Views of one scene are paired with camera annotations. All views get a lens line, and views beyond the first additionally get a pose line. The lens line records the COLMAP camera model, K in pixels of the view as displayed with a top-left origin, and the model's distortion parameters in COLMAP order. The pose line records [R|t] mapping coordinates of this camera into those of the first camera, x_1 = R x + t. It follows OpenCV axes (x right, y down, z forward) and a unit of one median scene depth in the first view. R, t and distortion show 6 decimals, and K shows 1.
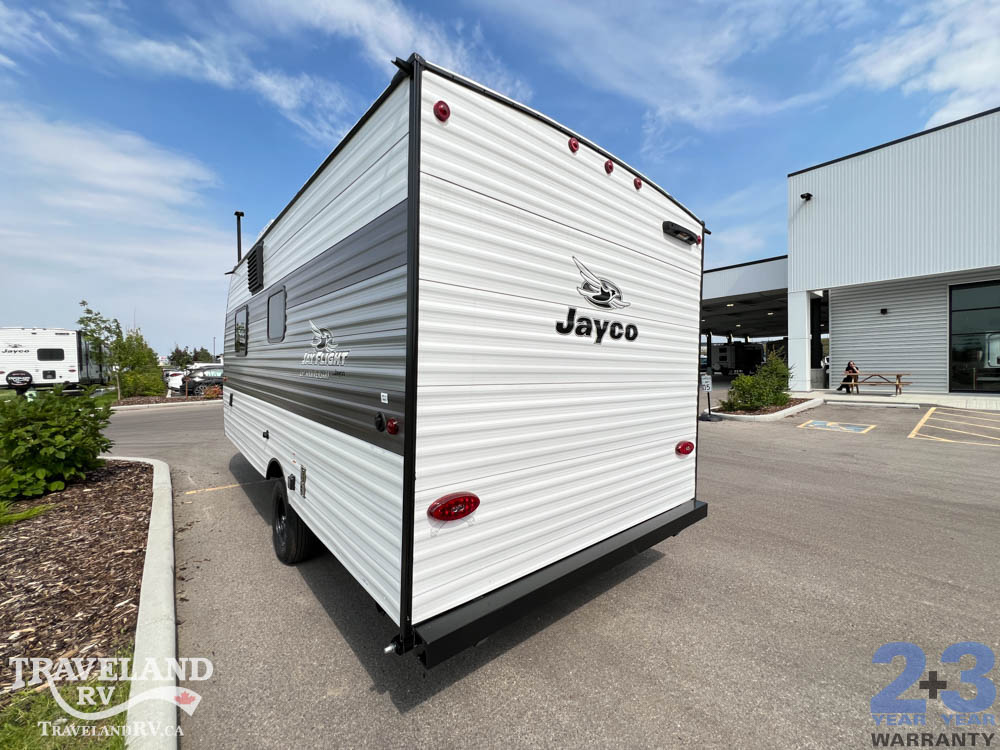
lens RADIAL K [[400.9, 0, 497.8], [0, 400.9, 374.5], [0, 0, 1]] dist [-0.001209, -0.000003]
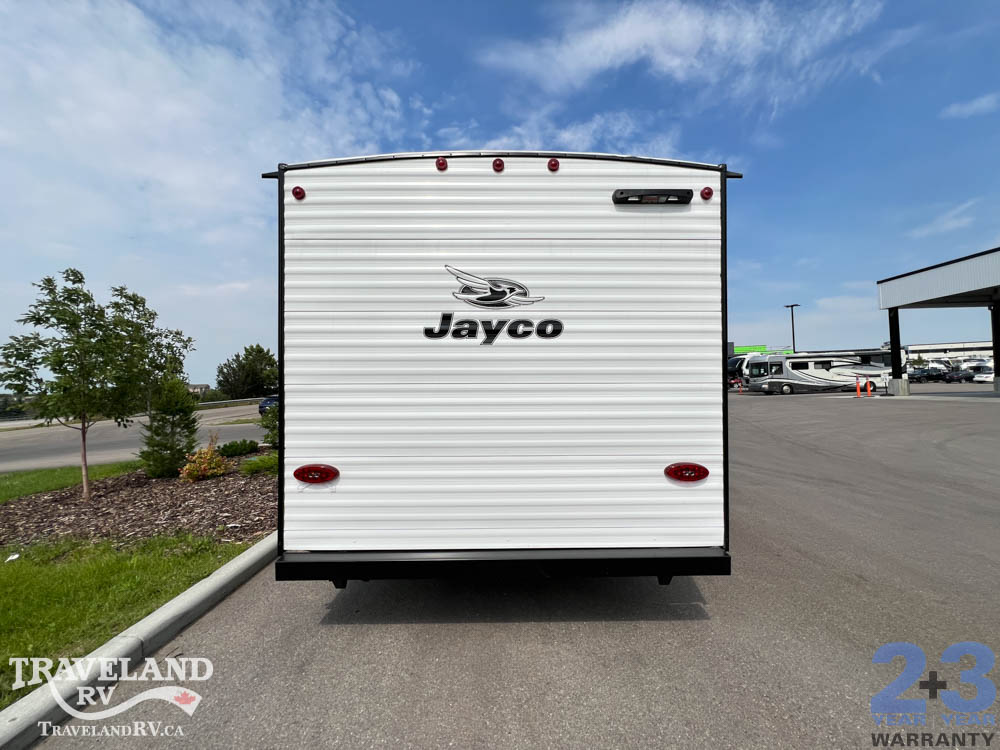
lens RADIAL K [[400.9, 0, 497.8], [0, 400.9, 374.5], [0, 0, 1]] dist [-0.001209, -0.000003]
pose [[0.767538, -0.026419, -0.640458, 0.916895], [0.005042, 0.999368, -0.035182, 0.033513], [0.640983, 0.023774, 0.767187, 0.258553]]
